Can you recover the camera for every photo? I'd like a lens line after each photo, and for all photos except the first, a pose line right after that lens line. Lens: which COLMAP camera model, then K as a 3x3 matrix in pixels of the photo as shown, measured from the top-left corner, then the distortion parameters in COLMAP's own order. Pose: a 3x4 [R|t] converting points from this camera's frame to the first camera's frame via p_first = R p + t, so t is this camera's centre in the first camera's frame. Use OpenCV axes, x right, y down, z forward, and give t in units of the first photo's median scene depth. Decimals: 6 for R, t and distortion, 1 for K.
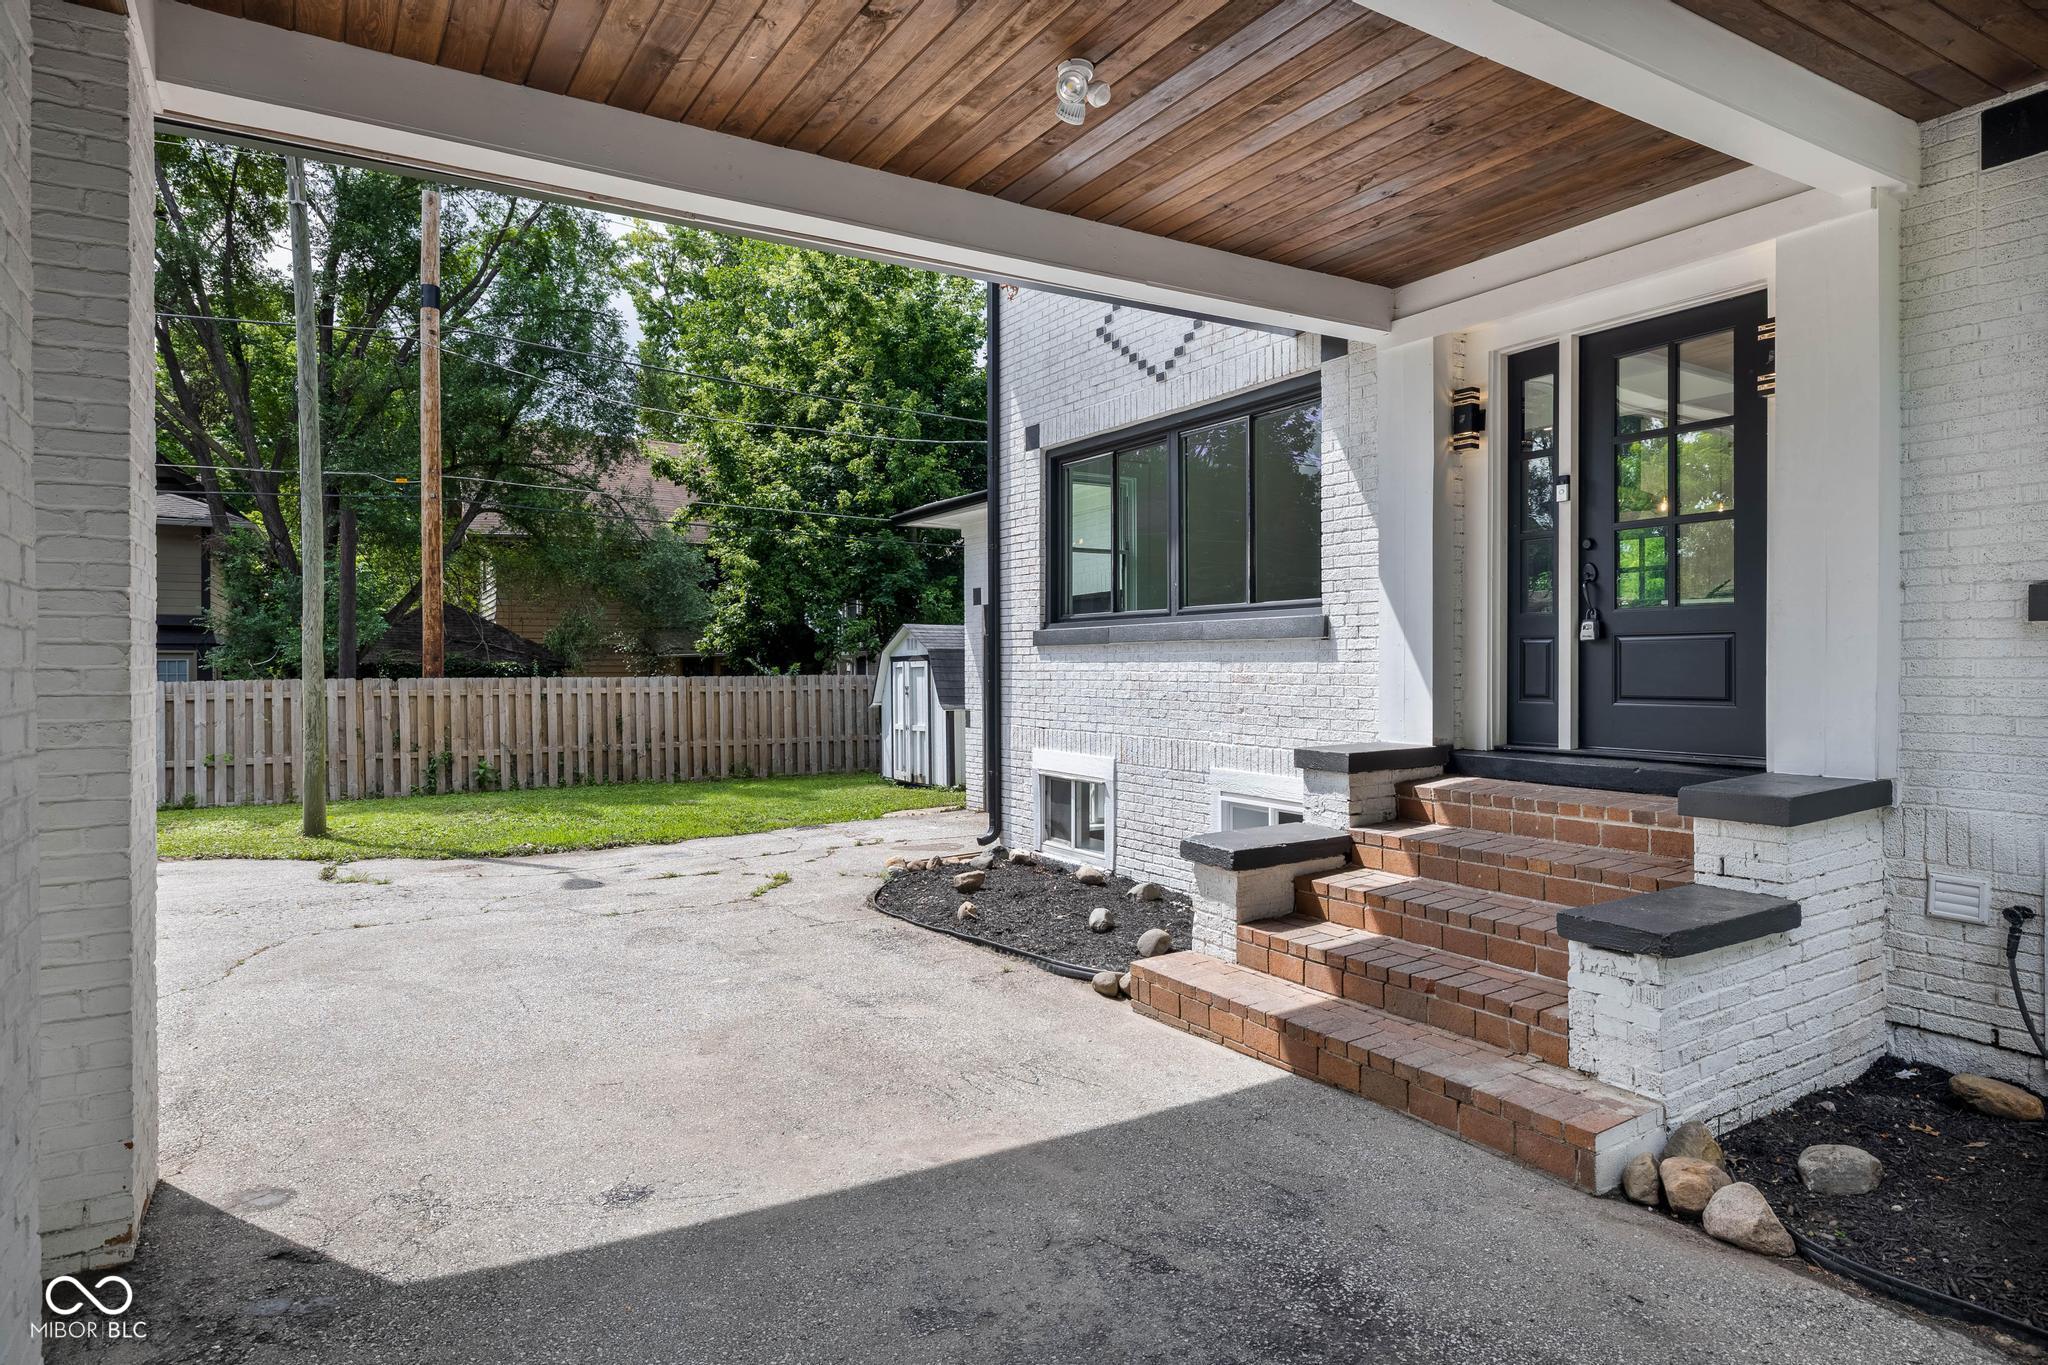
lens RADIAL K [[1146.8, 0, 1022.5], [0, 1146.8, 667.7], [0, 0, 1]] dist [-0.006007, 0.001036]
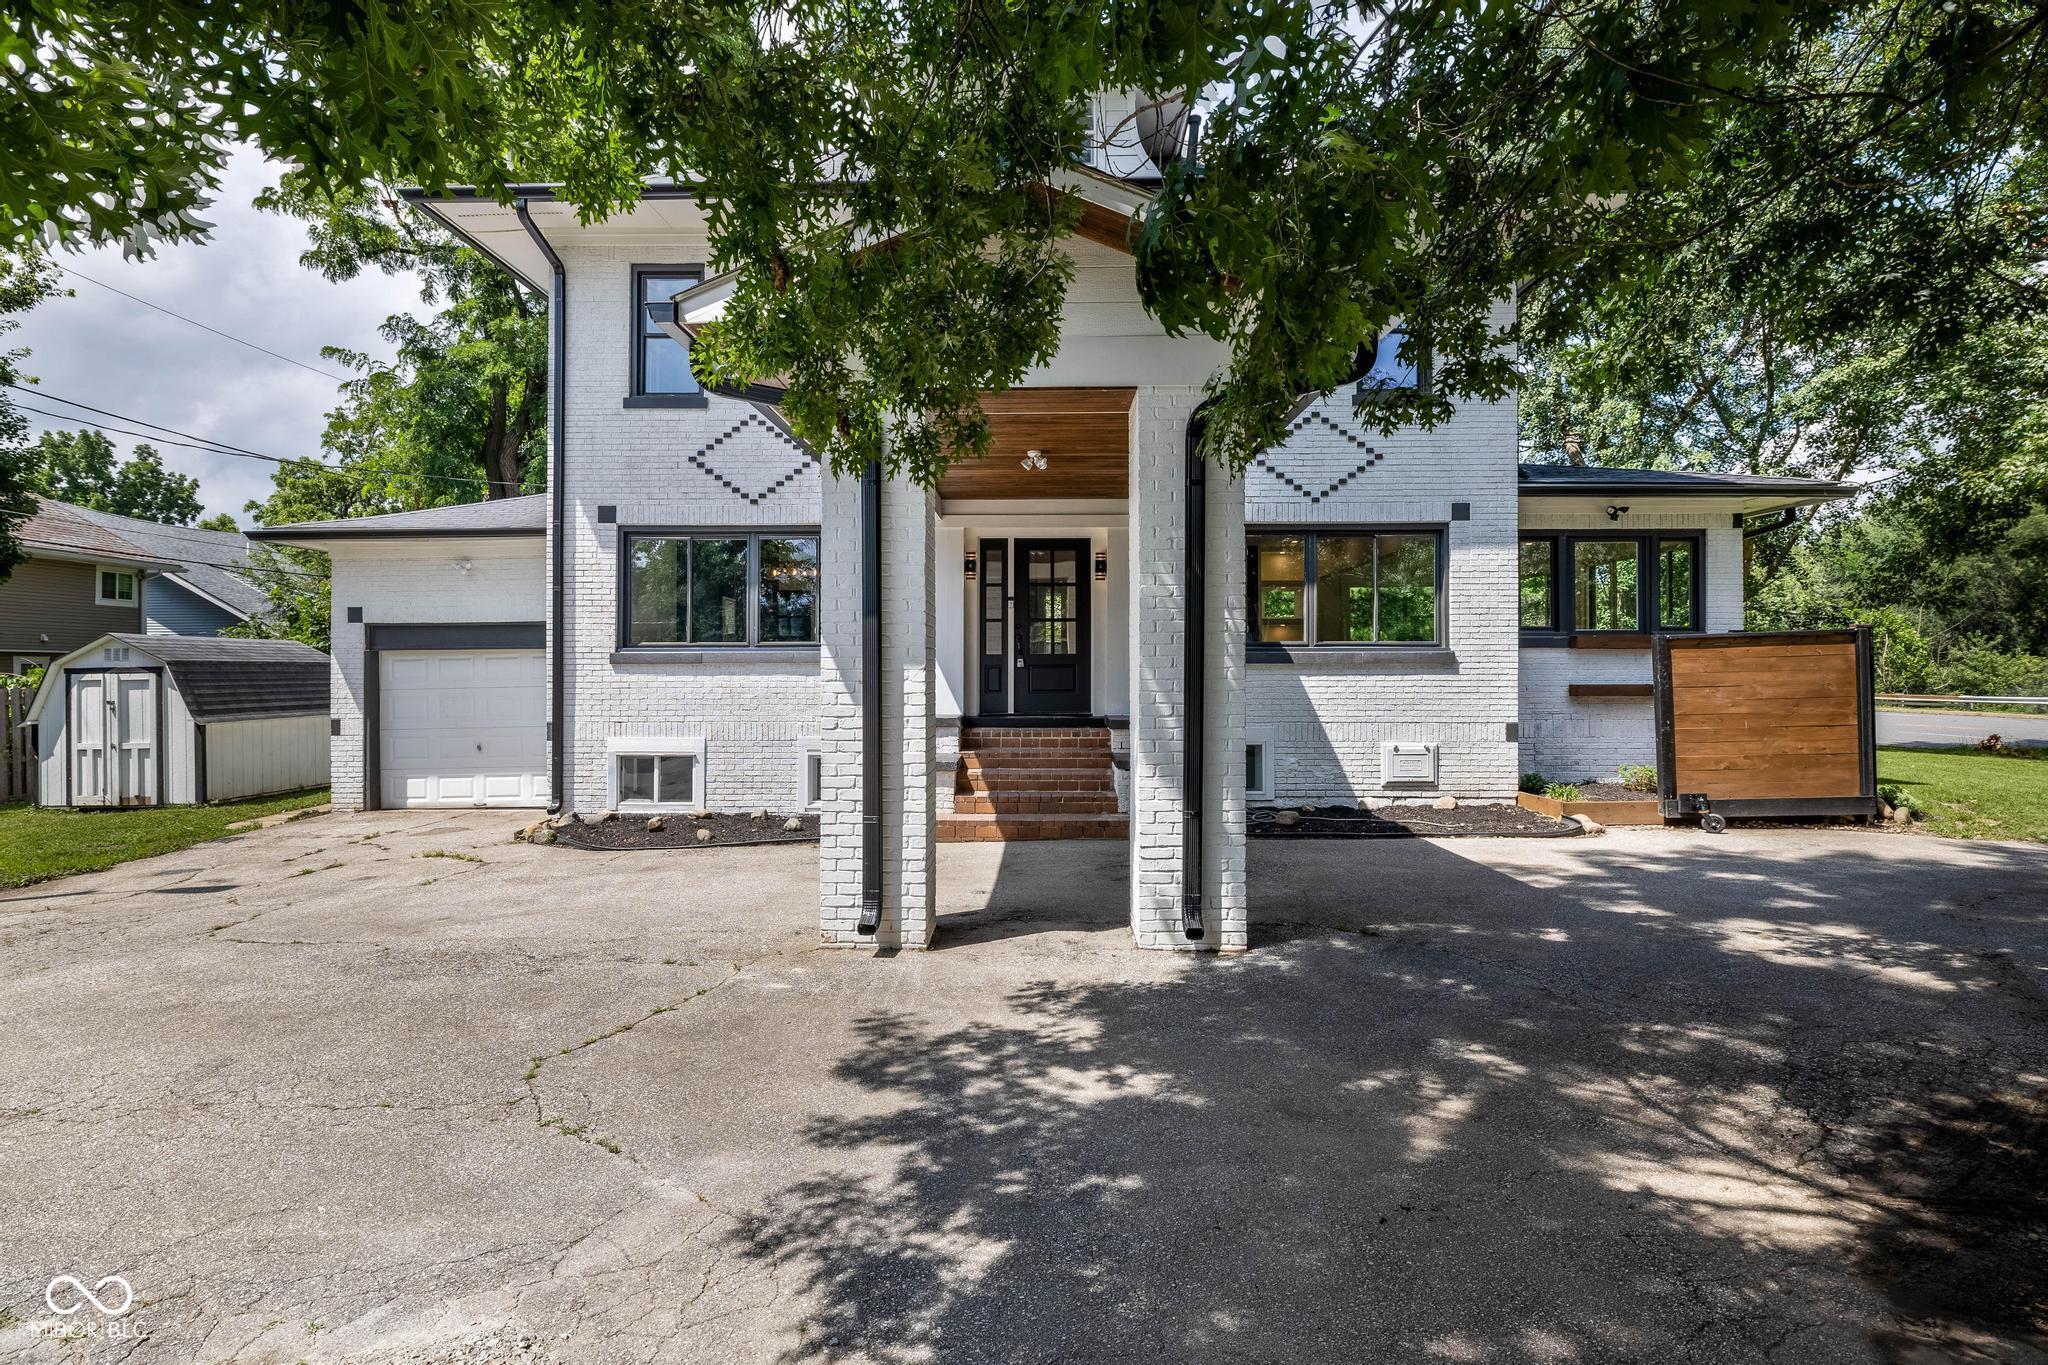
lens RADIAL K [[1085.7, 0, 1010.9], [0, 1085.7, 663.5], [0, 0, 1]] dist [-0.001909, -0.000287]
pose [[0.543542, 0.008503, 0.839339, -0.843406], [0.002808, 0.999925, -0.011949, -0.002347], [-0.839377, 0.008852, 0.543477, -0.128277]]
